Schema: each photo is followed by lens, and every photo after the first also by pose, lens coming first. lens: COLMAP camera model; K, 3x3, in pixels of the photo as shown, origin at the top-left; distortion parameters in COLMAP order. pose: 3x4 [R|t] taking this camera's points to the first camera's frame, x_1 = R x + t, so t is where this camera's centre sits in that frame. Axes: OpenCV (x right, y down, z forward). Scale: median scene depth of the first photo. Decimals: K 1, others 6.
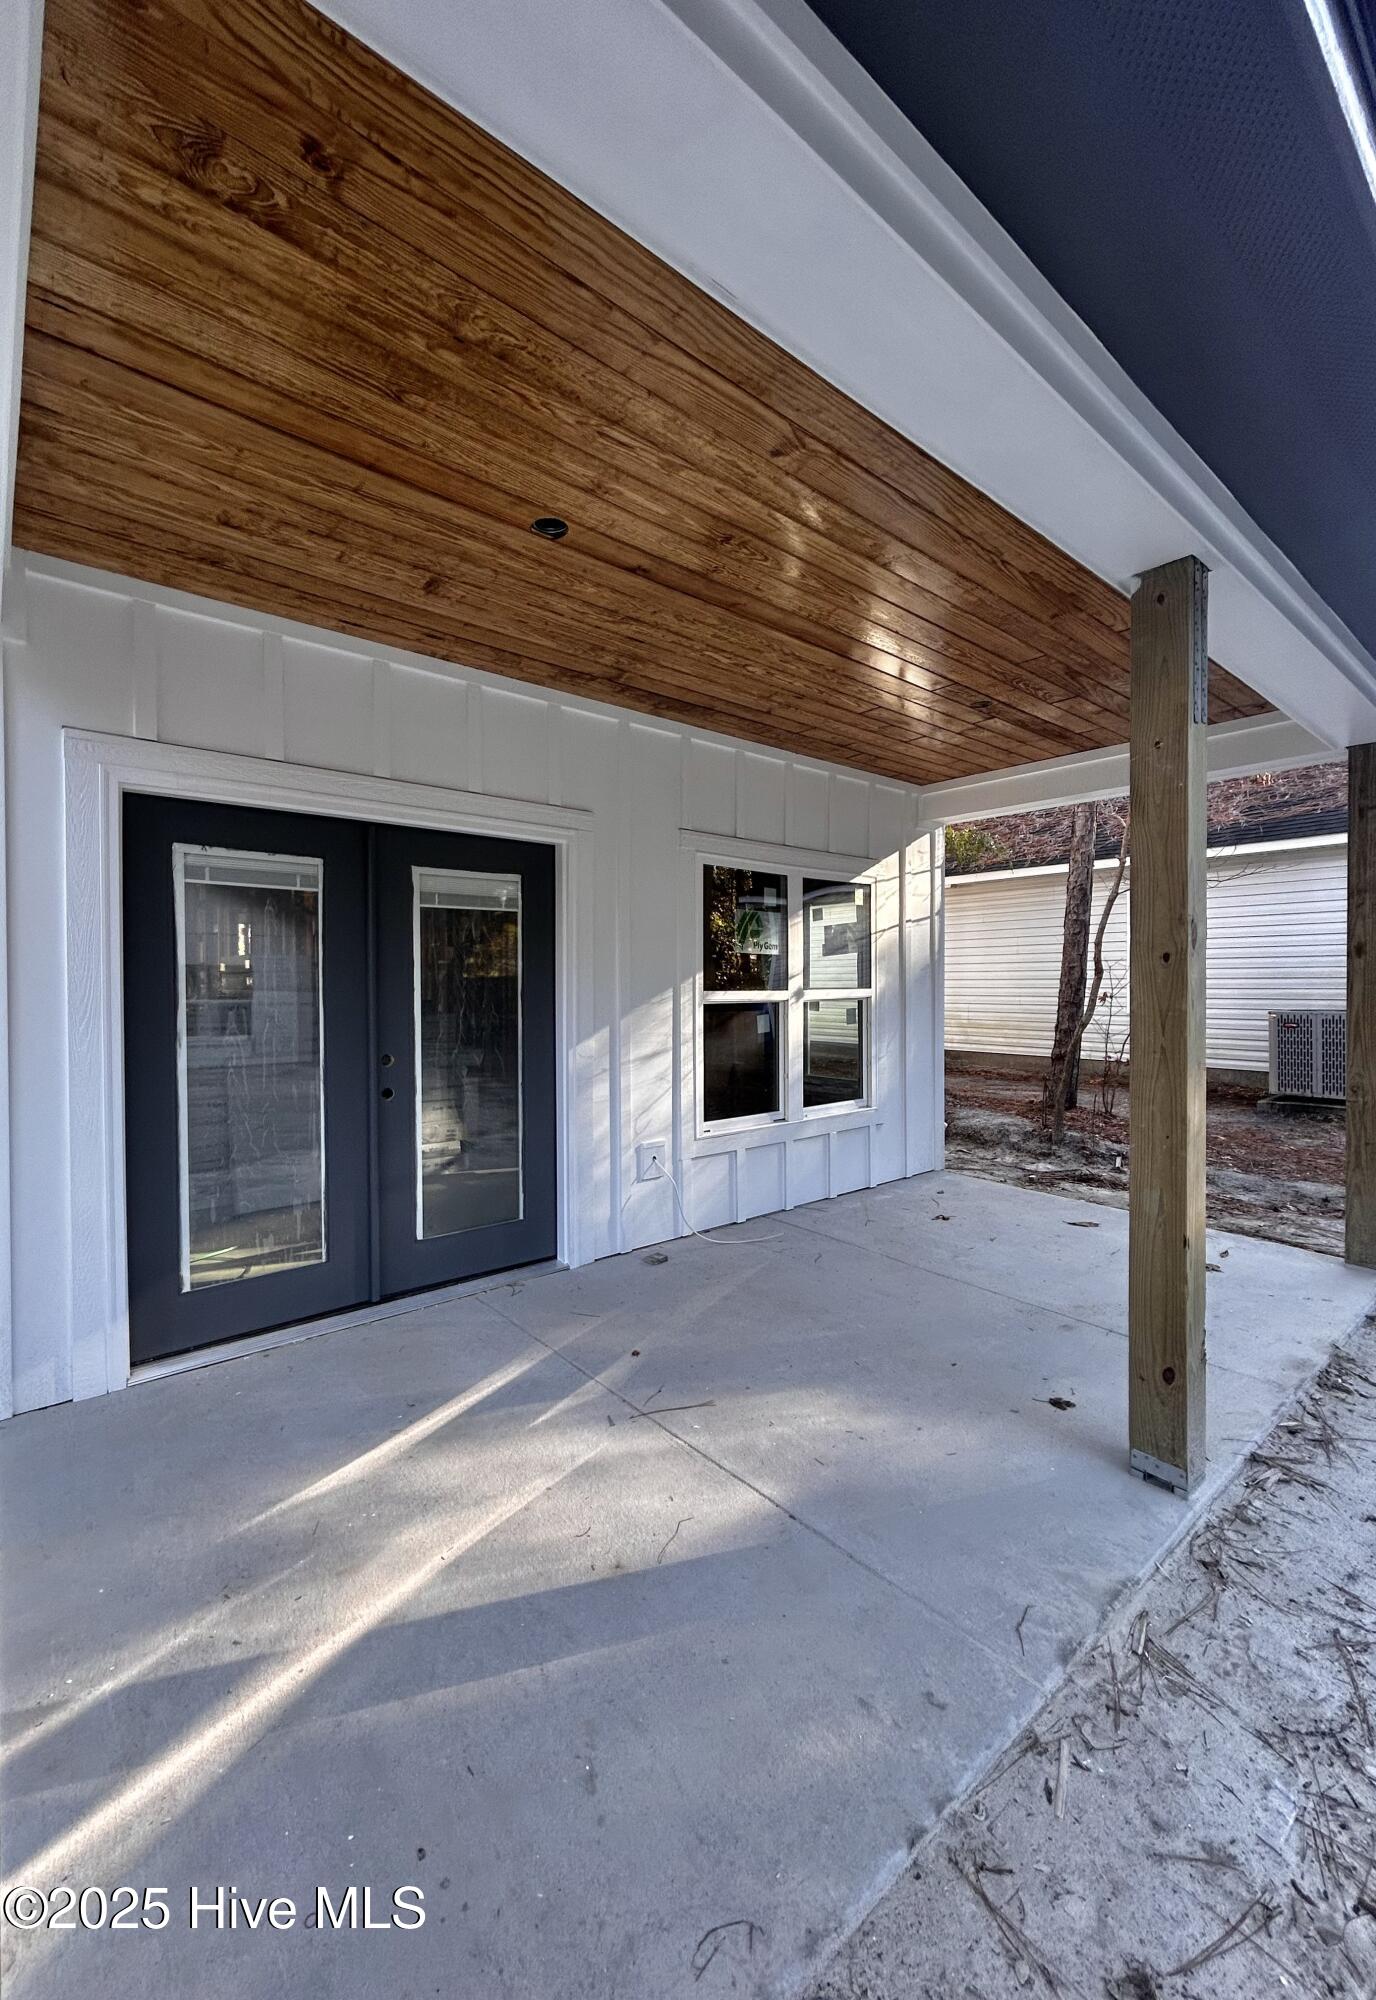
lens RADIAL K [[803.1, 0, 634.3], [0, 803.1, 1000.4], [0, 0, 1]] dist [0.001753, 0.000103]
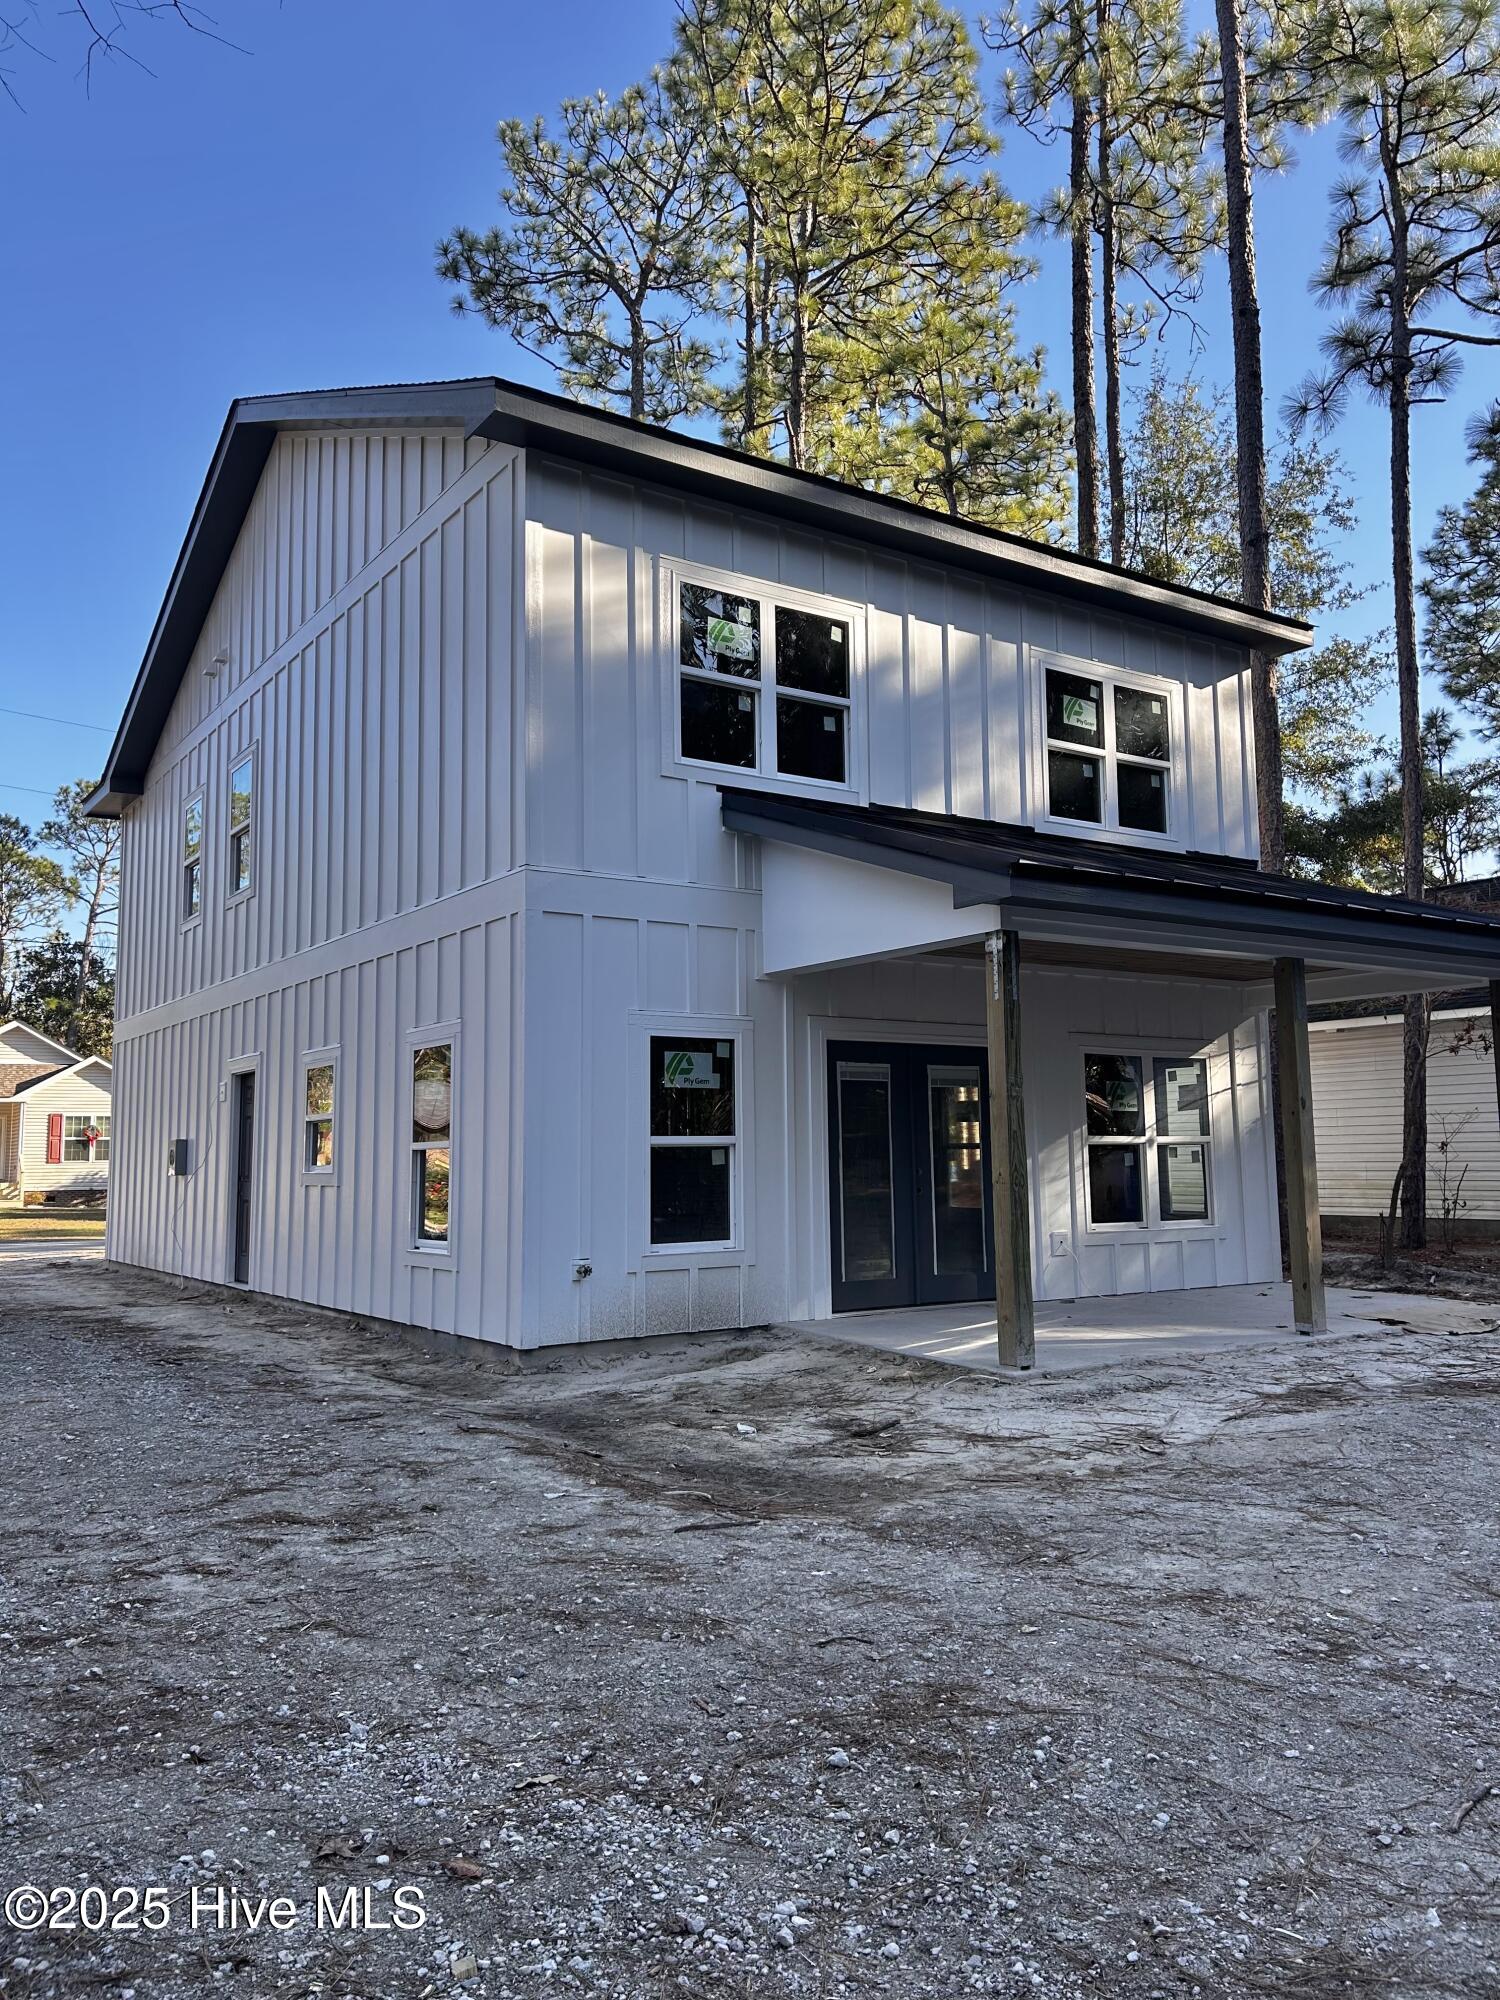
lens RADIAL K [[1484.6, 0, 750.0], [0, 1484.6, 1000.0], [0, 0, 1]] dist [0.044159, -0.004465]
pose [[0.996150, -0.016321, -0.086137, -0.294369], [0.005023, 0.991531, -0.129775, 0.092664], [0.087526, 0.128843, 0.987795, -1.813493]]
